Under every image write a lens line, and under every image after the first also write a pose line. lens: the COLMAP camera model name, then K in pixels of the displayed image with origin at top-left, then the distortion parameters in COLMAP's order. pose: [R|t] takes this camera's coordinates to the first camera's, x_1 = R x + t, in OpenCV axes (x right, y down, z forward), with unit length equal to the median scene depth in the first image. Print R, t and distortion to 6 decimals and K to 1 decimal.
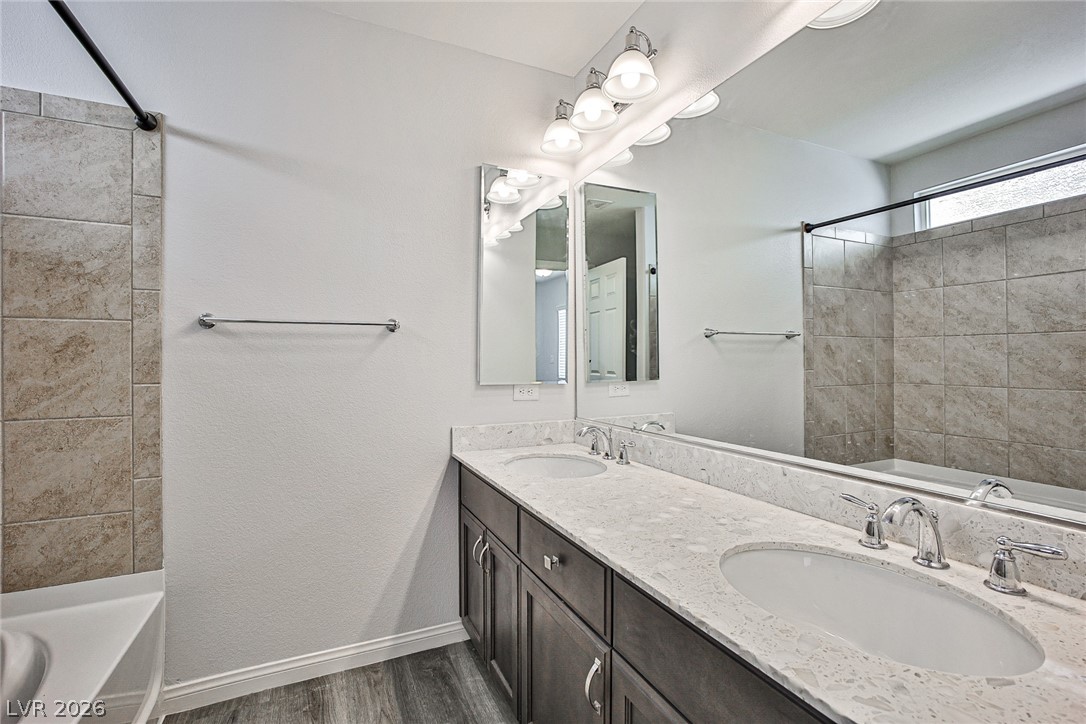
lens RADIAL K [[486.7, 0, 544.0], [0, 486.7, 358.0], [0, 0, 1]] dist [-0.030618, 0.010271]
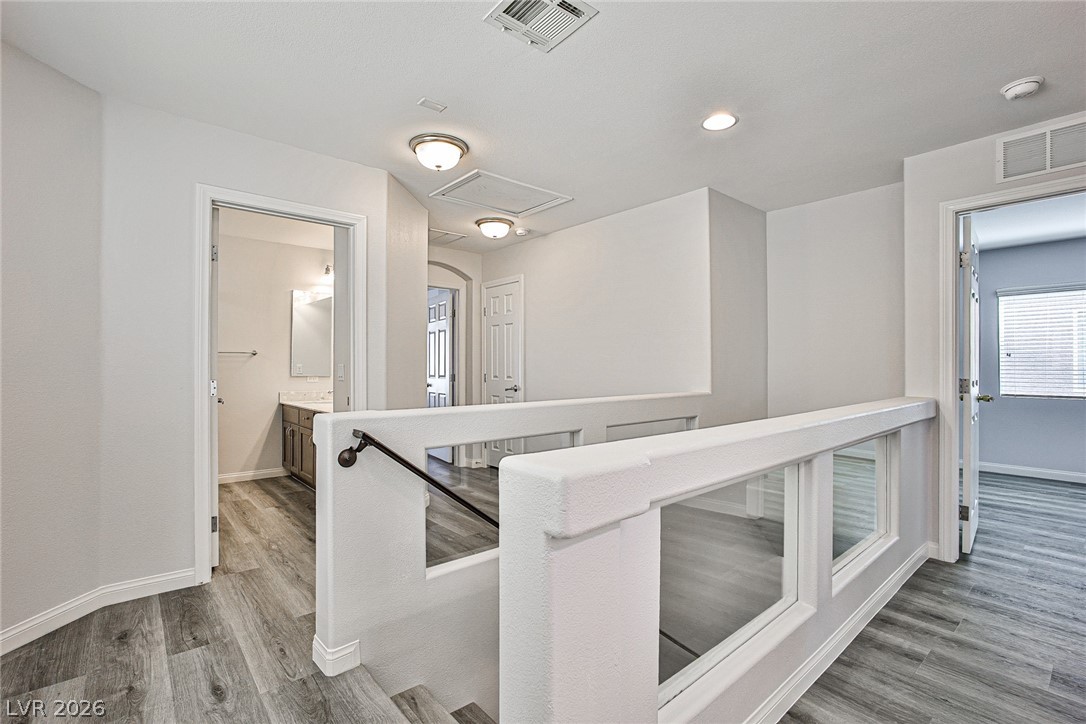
lens RADIAL K [[486.7, 0, 550.0], [0, 486.7, 367.7], [0, 0, 1]] dist [-0.030618, 0.010271]
pose [[0.956614, 0.002893, 0.291343, 0.458102], [-0.004012, 0.999987, 0.003241, -0.001004], [-0.291329, -0.004270, 0.956613, -1.955124]]
